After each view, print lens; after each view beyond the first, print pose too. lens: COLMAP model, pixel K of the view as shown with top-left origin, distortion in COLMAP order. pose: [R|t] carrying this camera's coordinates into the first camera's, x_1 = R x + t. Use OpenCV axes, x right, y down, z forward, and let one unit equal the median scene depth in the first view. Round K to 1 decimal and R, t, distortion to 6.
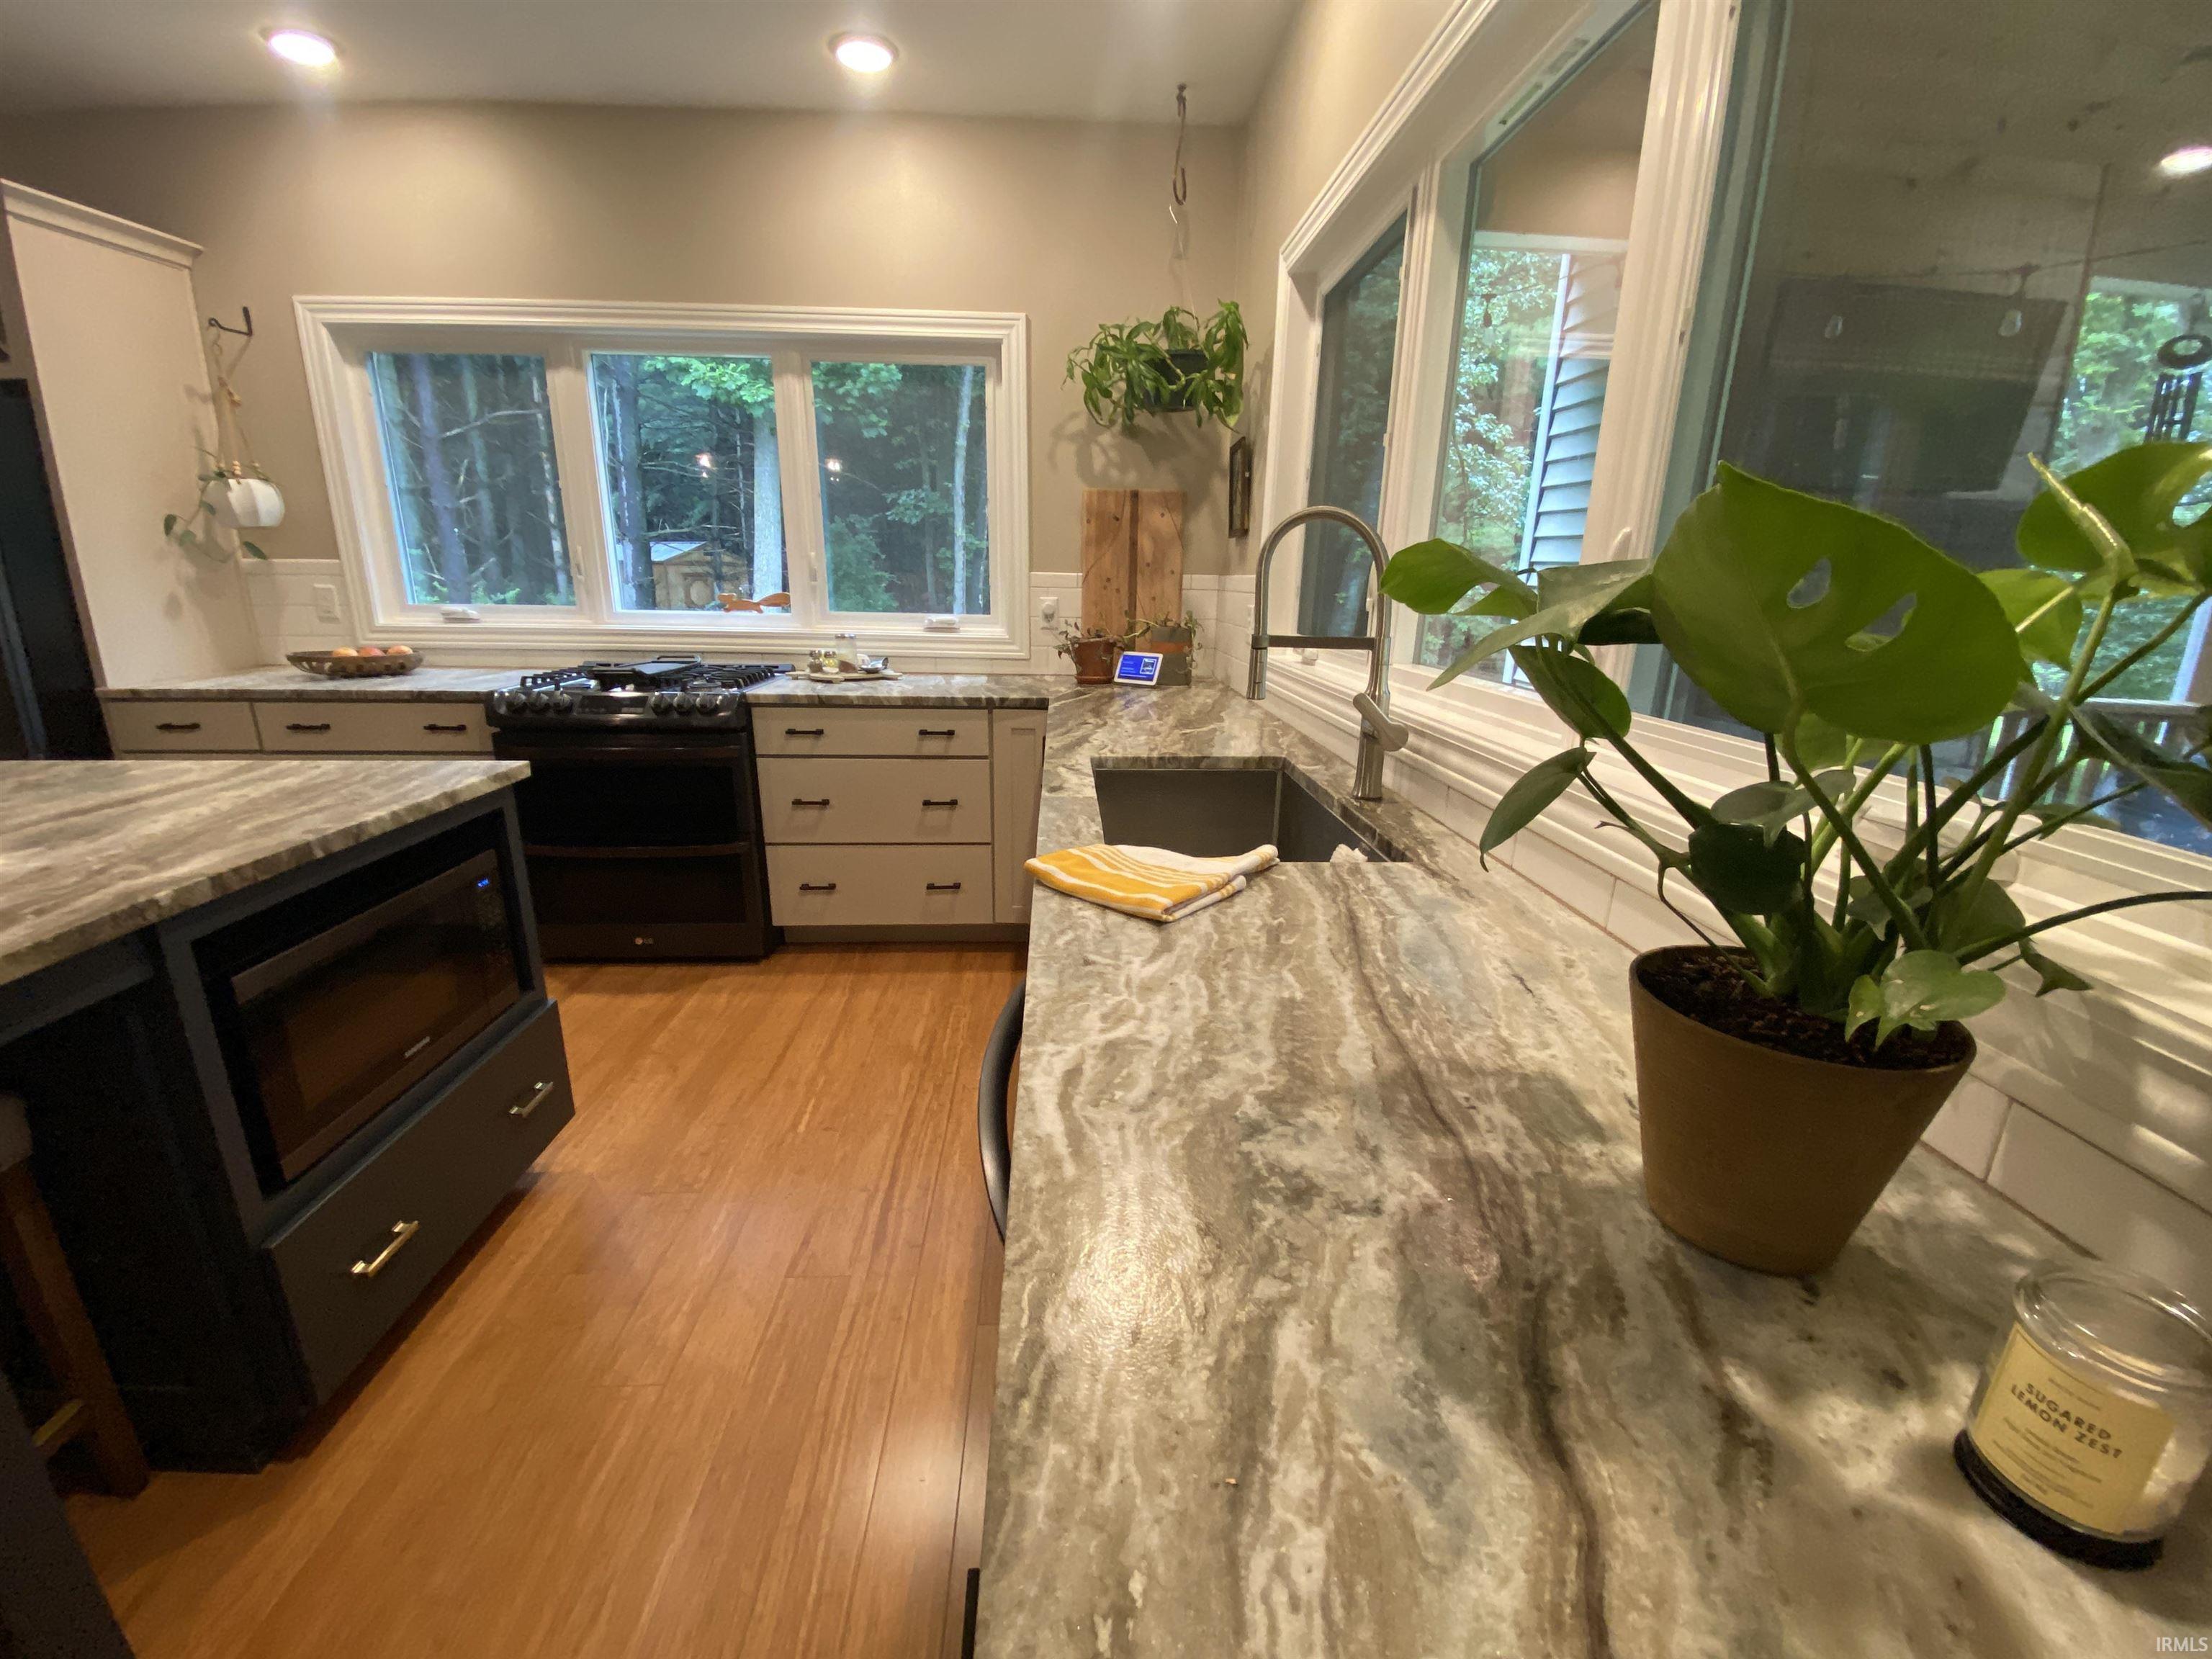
lens RADIAL K [[910.5, 0, 1122.3], [0, 910.5, 831.9], [0, 0, 1]] dist [0.007136, -0.011808]
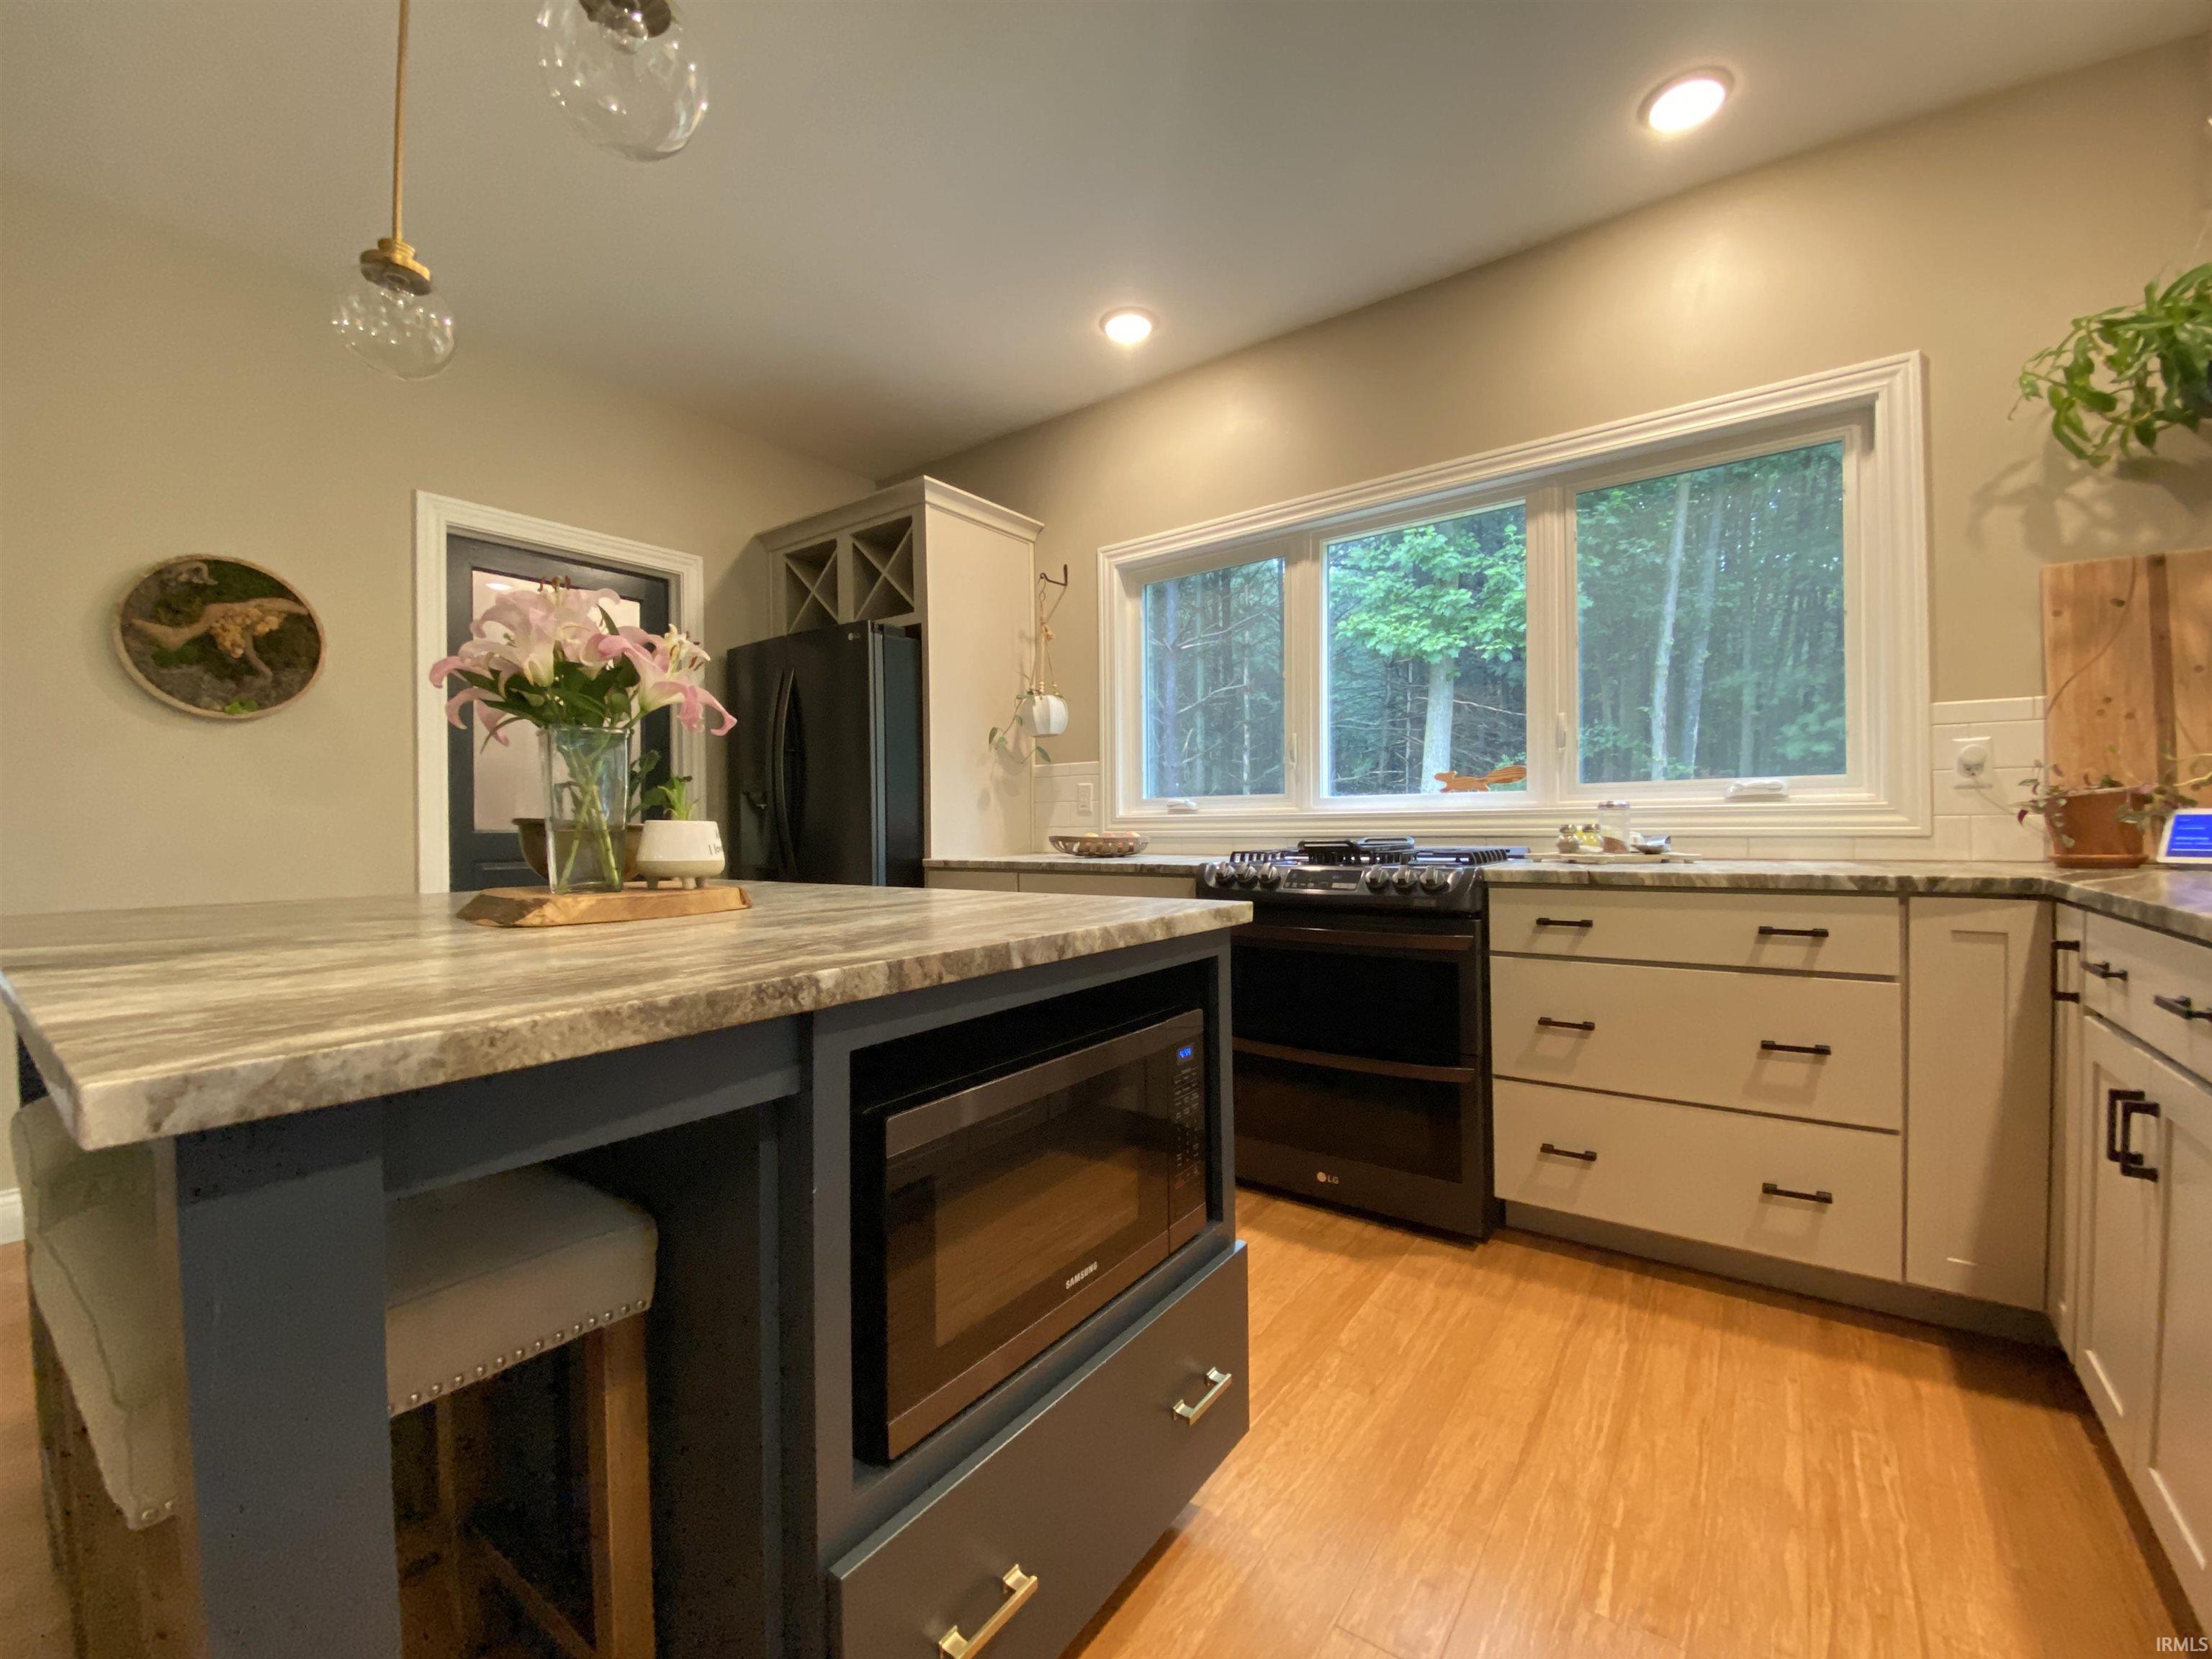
lens RADIAL K [[910.5, 0, 1093.4], [0, 910.5, 828.1], [0, 0, 1]] dist [0.007136, -0.011808]
pose [[0.766958, -0.025919, -0.641173, -0.164868], [-0.151646, 0.963562, -0.220346, 0.031698], [0.623521, 0.266228, 0.735081, 0.213092]]
